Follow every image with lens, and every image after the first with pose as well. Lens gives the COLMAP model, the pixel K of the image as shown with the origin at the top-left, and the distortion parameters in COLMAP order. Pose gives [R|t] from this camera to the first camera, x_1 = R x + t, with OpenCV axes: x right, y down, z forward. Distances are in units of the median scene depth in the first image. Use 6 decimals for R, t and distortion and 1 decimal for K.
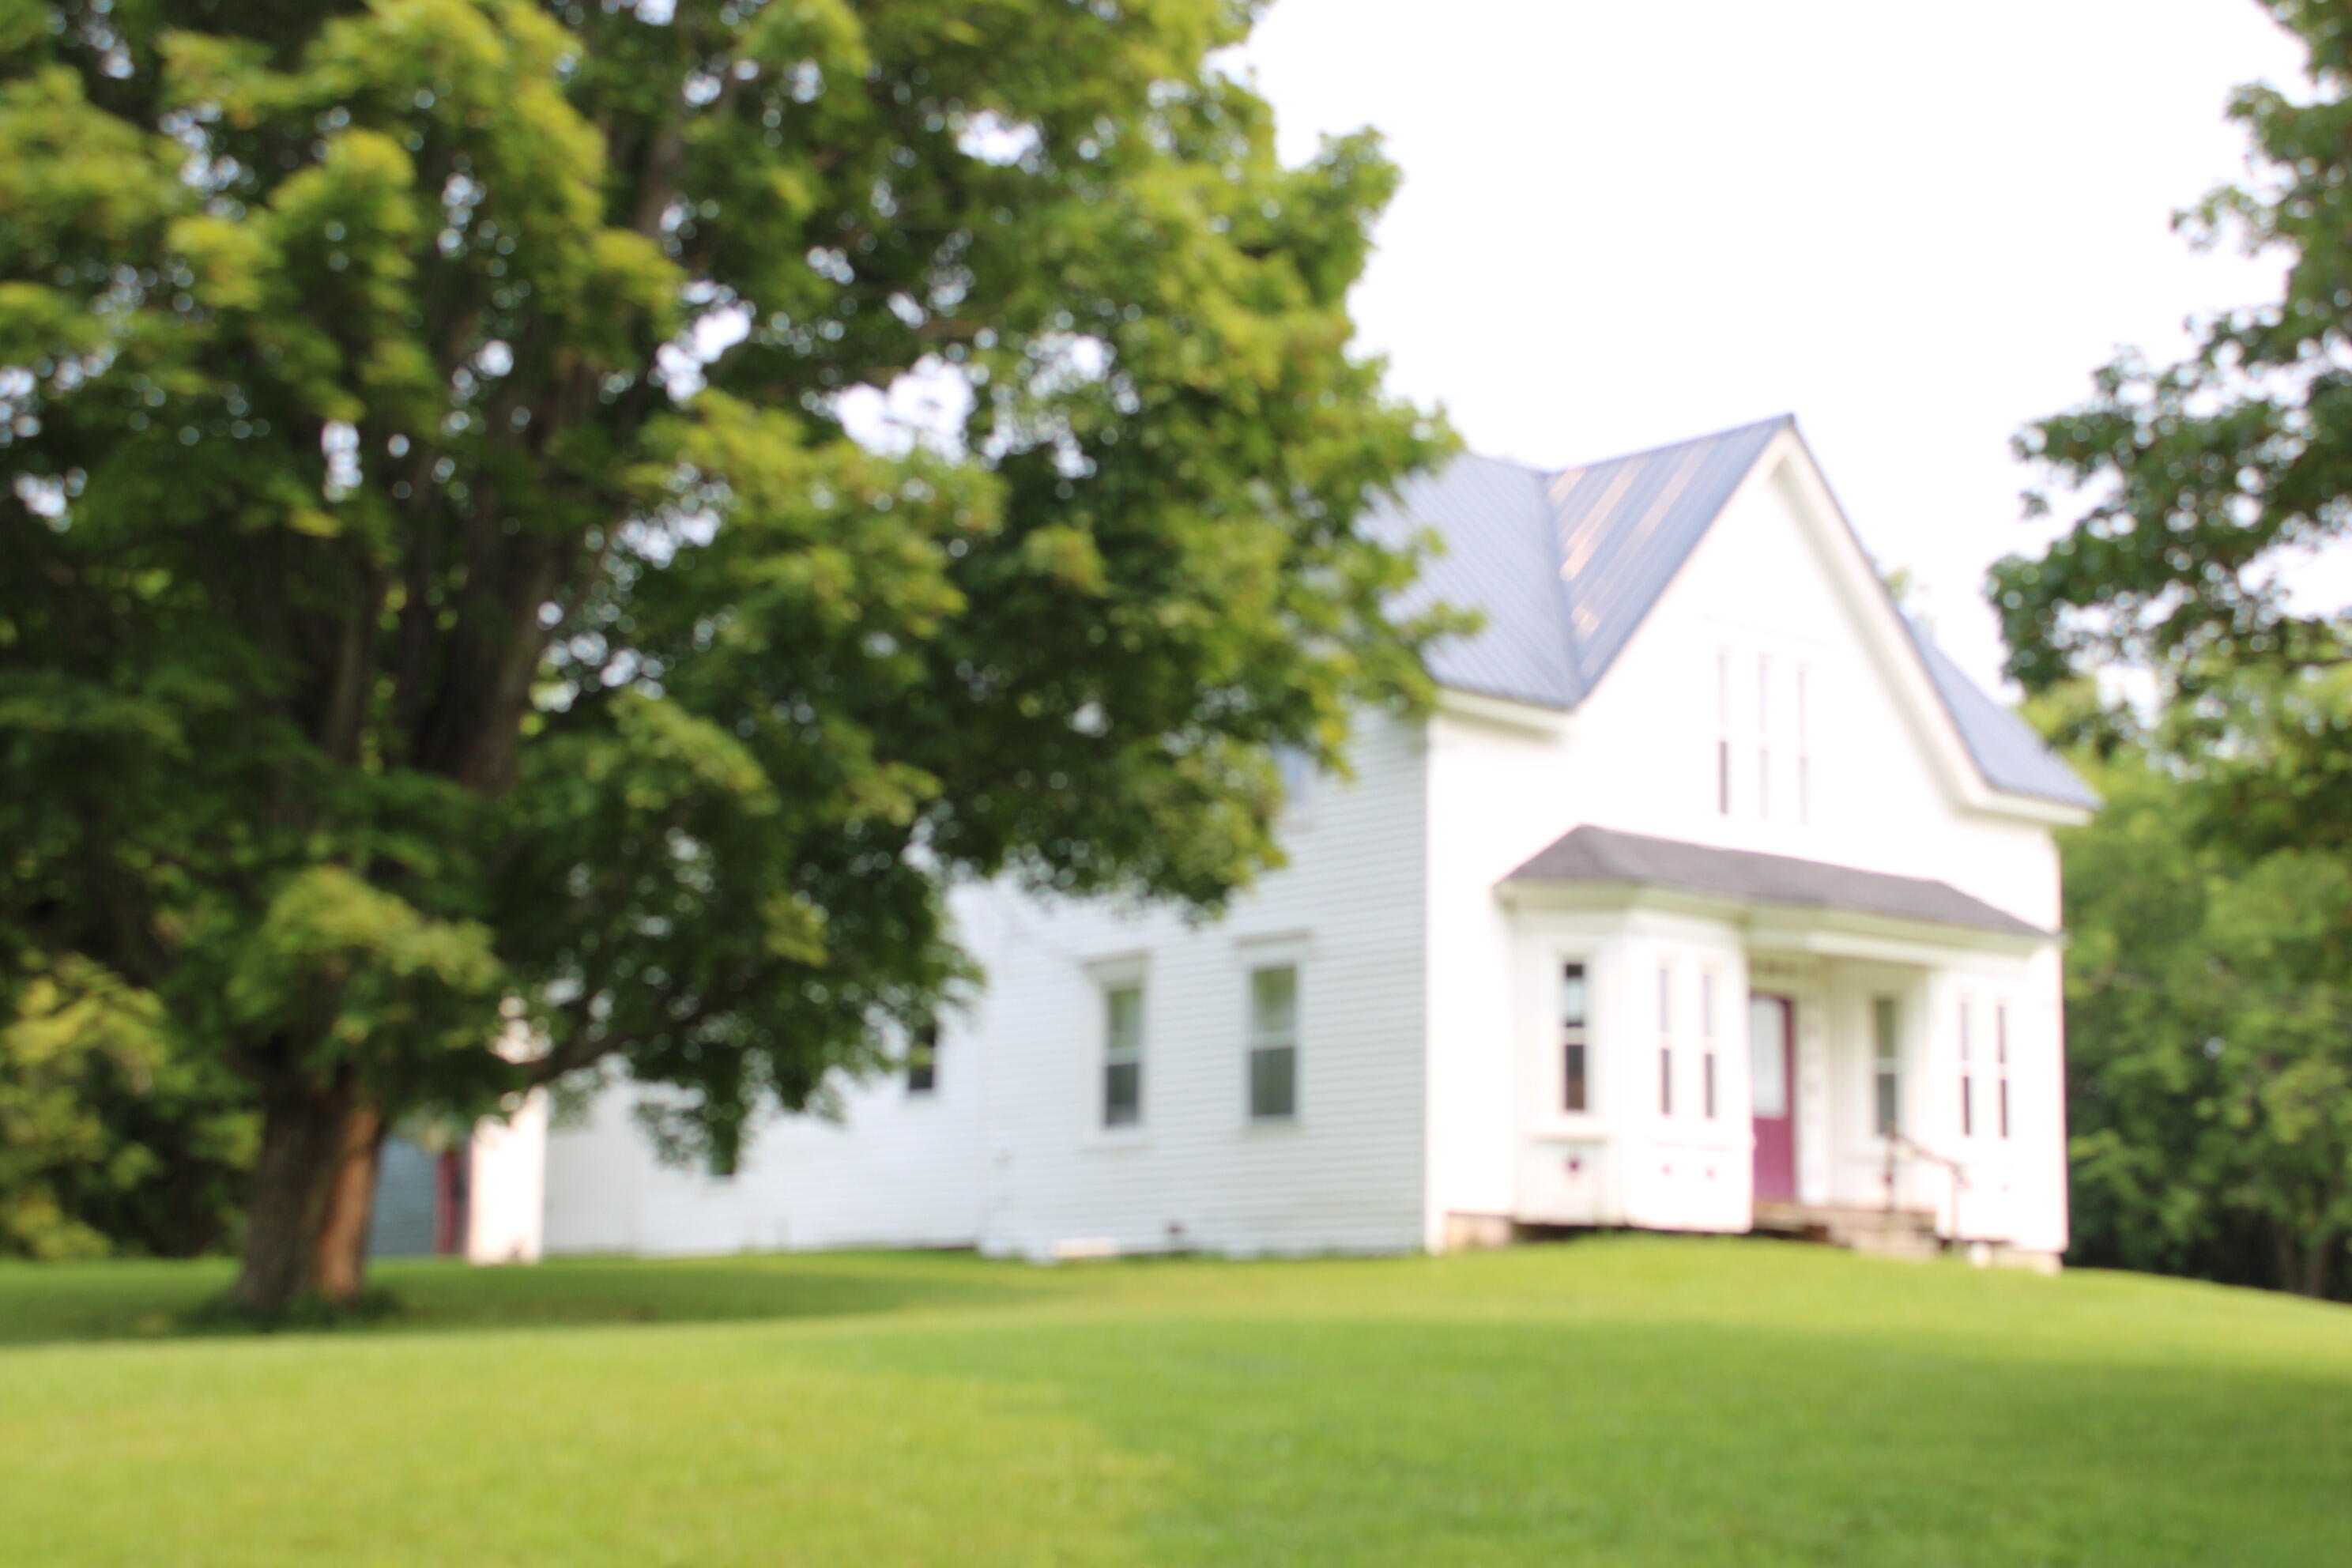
lens RADIAL K [[3644.6, 0, 1176.0], [0, 3644.6, 784.0], [0, 0, 1]] dist [-0.034144, -0.087609]
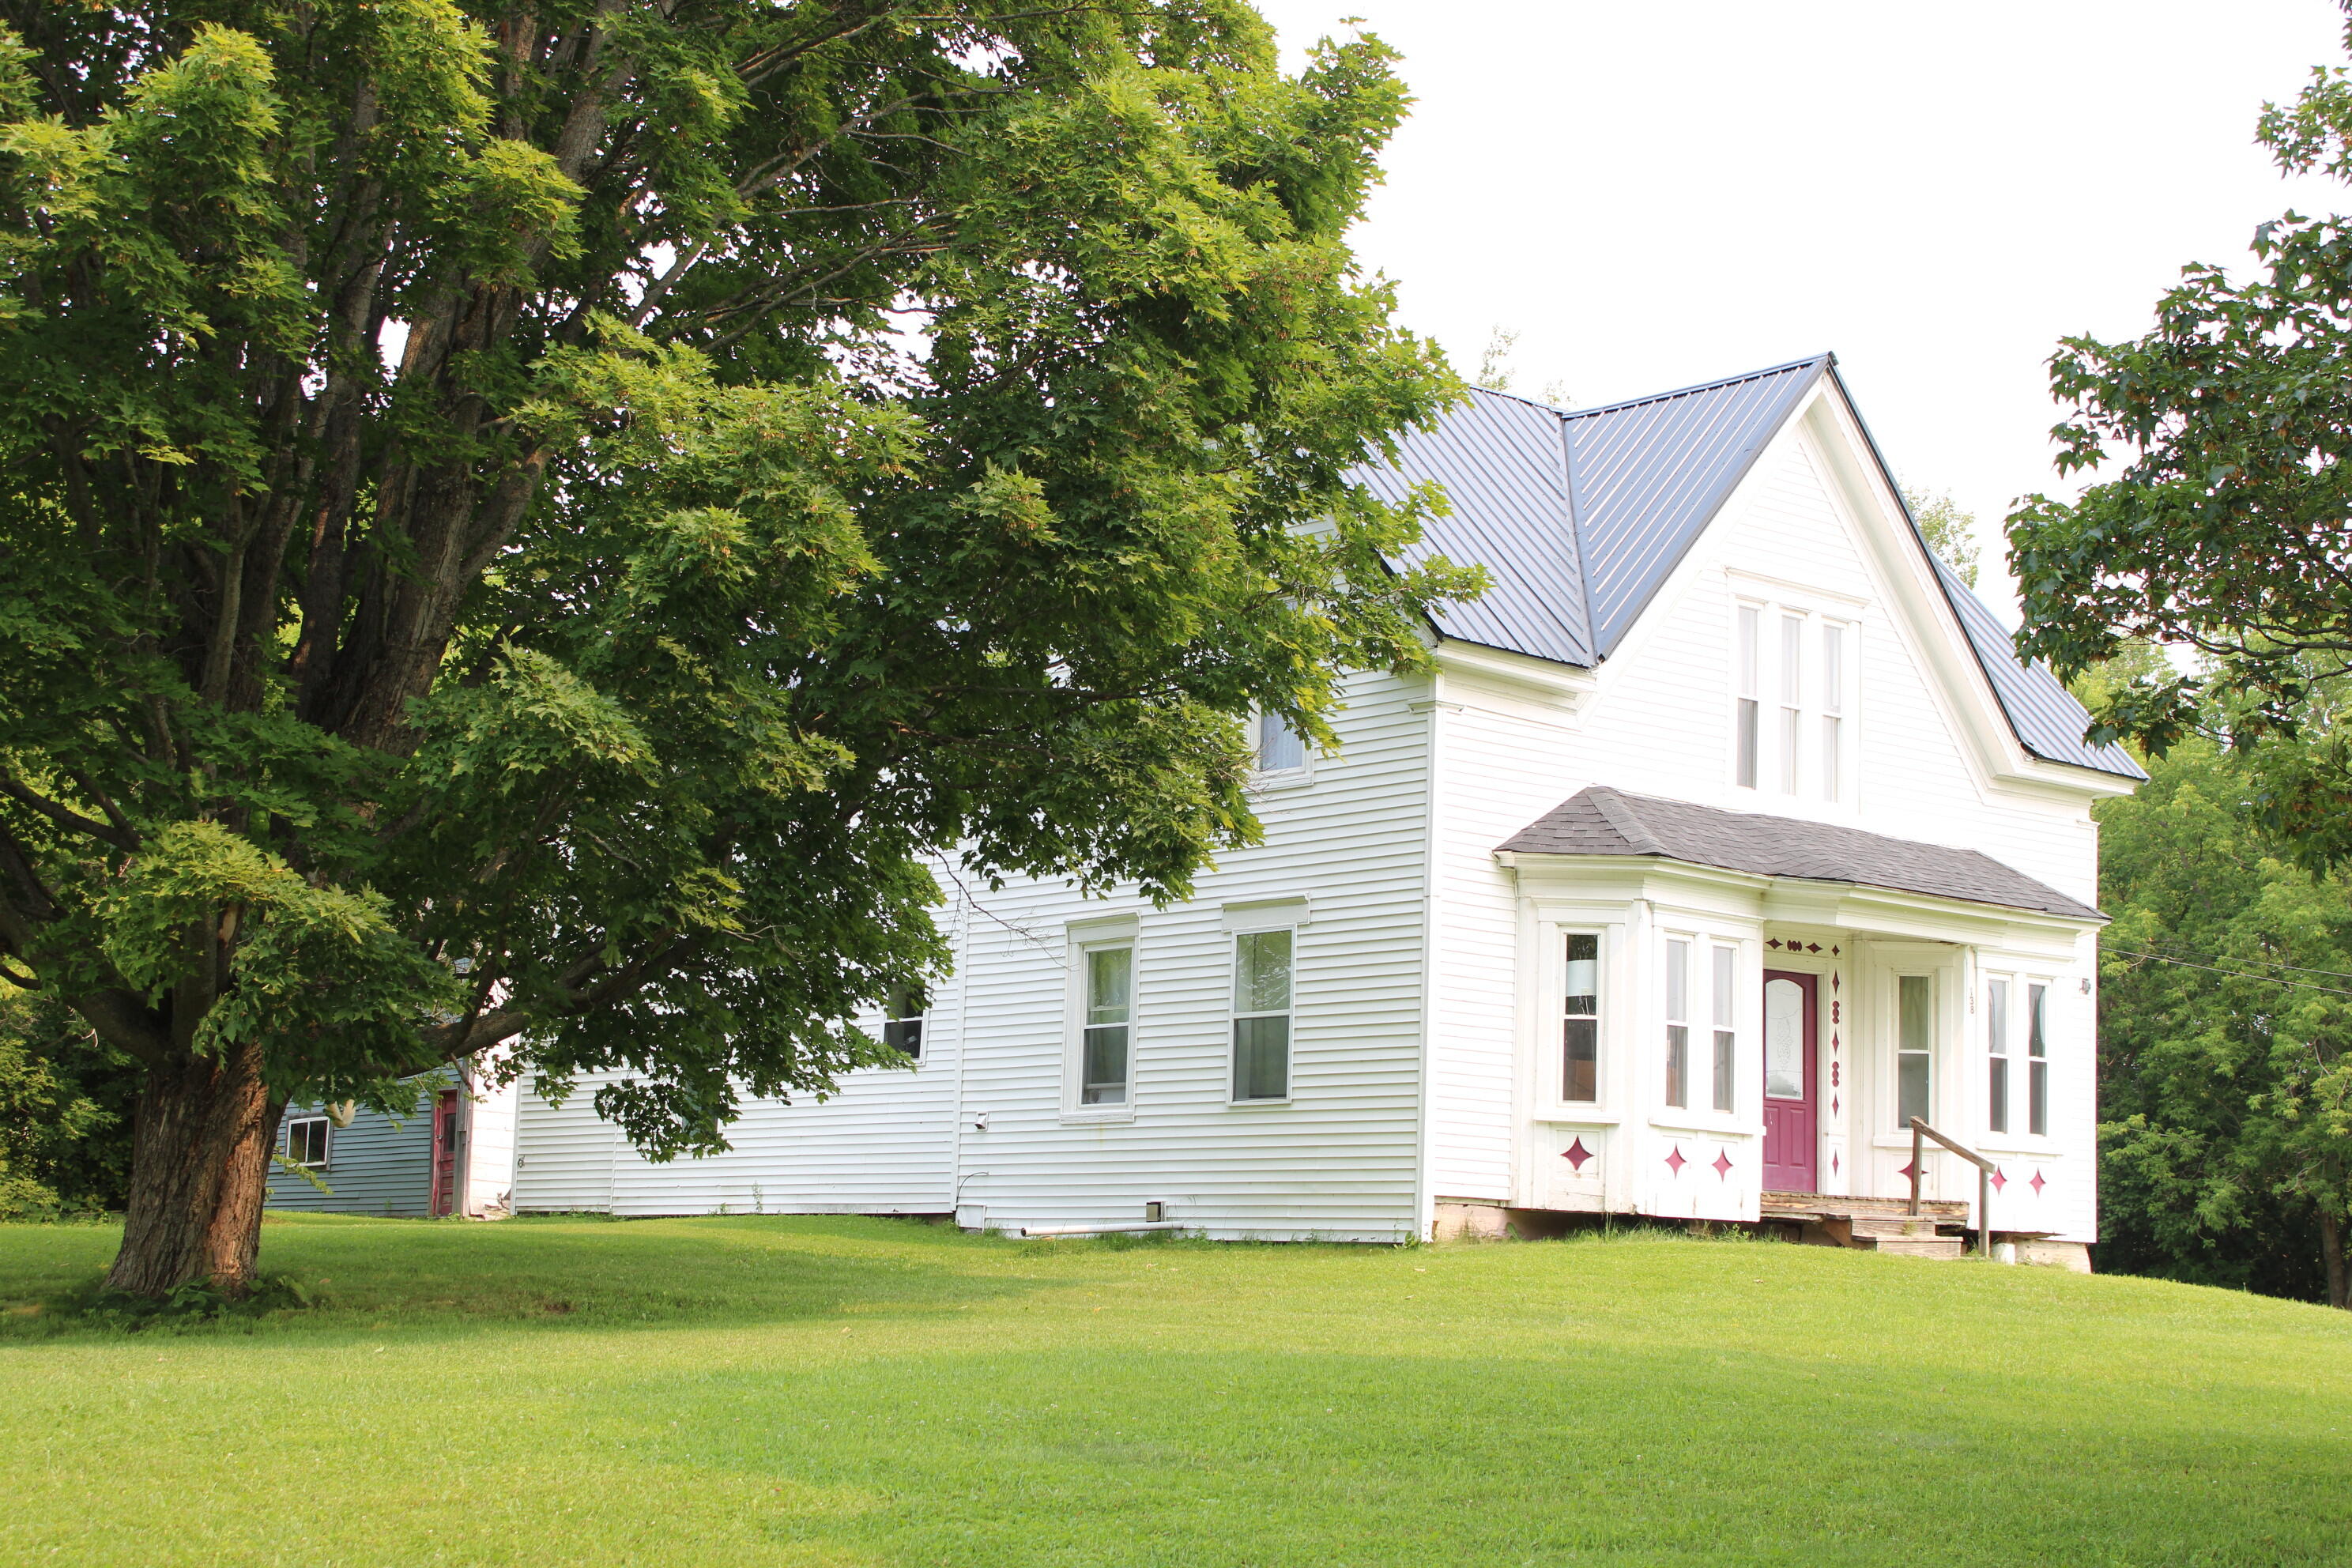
lens RADIAL K [[3527.3, 0, 1176.0], [0, 3527.3, 784.0], [0, 0, 1]] dist [-0.021128, 0.006760]
pose [[0.999728, 0.017127, -0.015828, 0.018037], [-0.016818, 0.999669, 0.019460, -0.006650], [0.016156, -0.019188, 0.999685, 0.087148]]
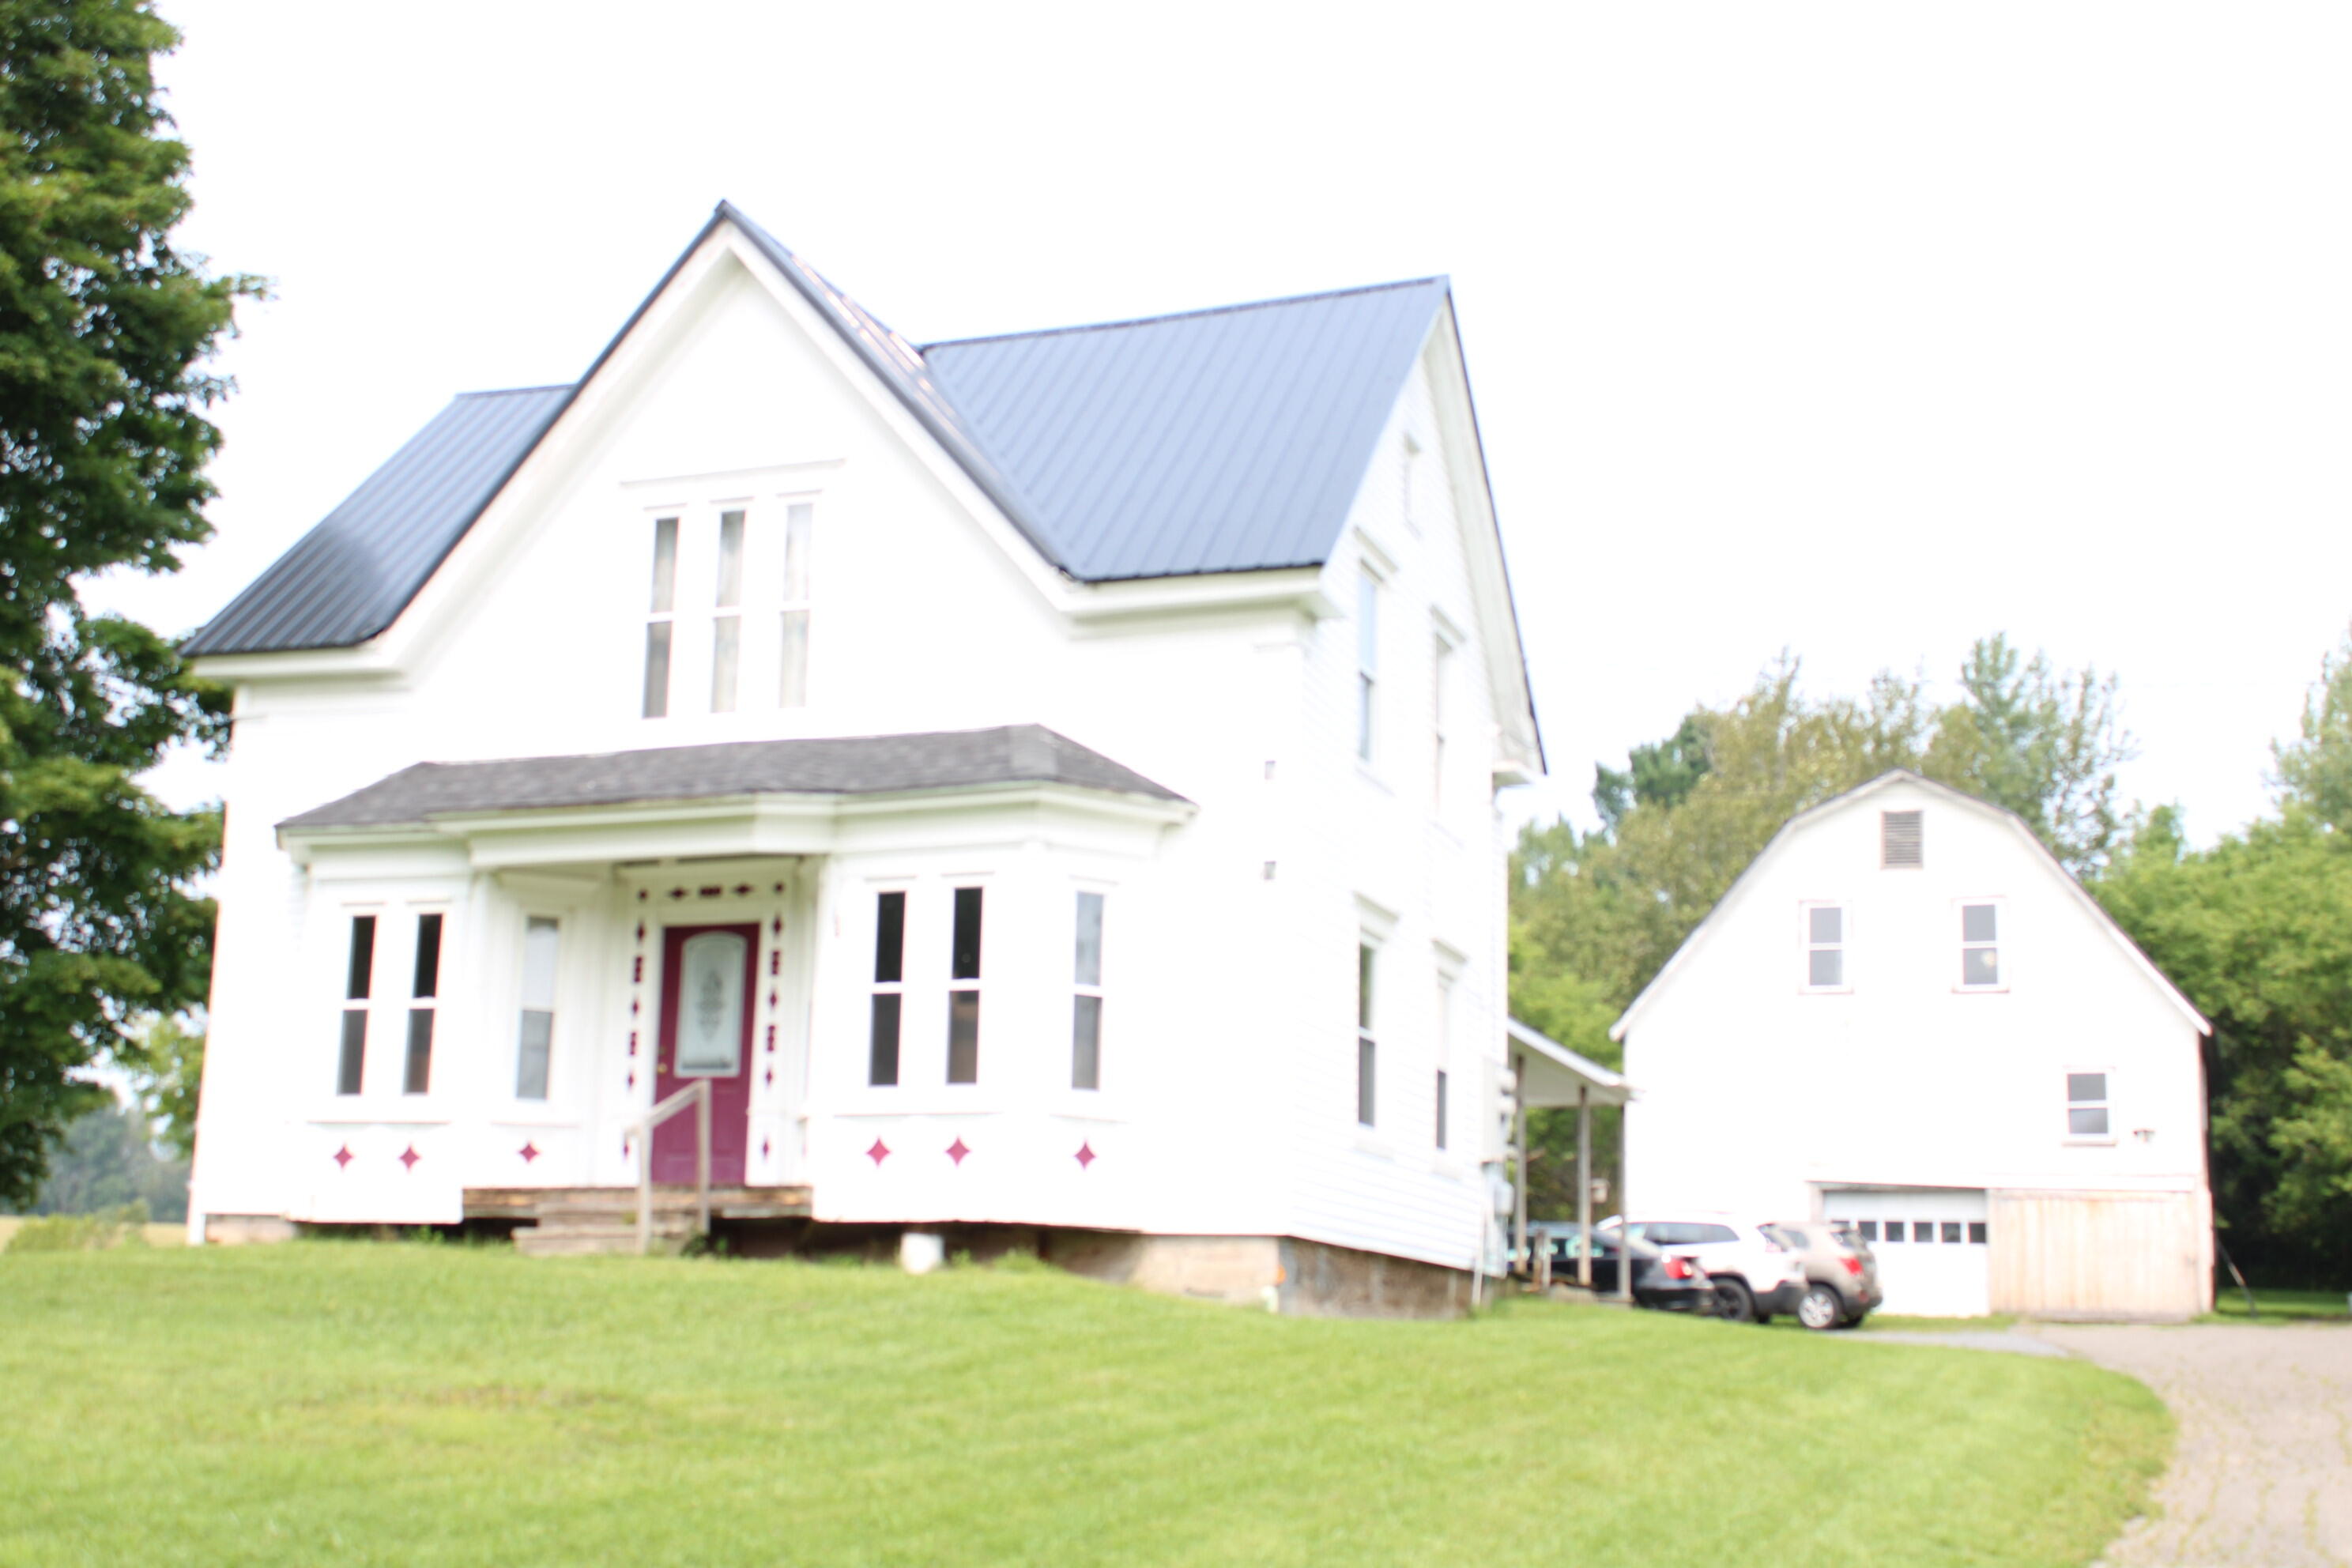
lens RADIAL K [[2735.5, 0, 1176.0], [0, 2735.5, 784.0], [0, 0, 1]] dist [-0.072886, 0.005150]
pose [[0.481888, -0.185124, -0.856454, 0.762590], [0.126009, 0.981909, -0.141341, 0.130955], [0.867125, -0.039810, 0.496497, 0.838265]]
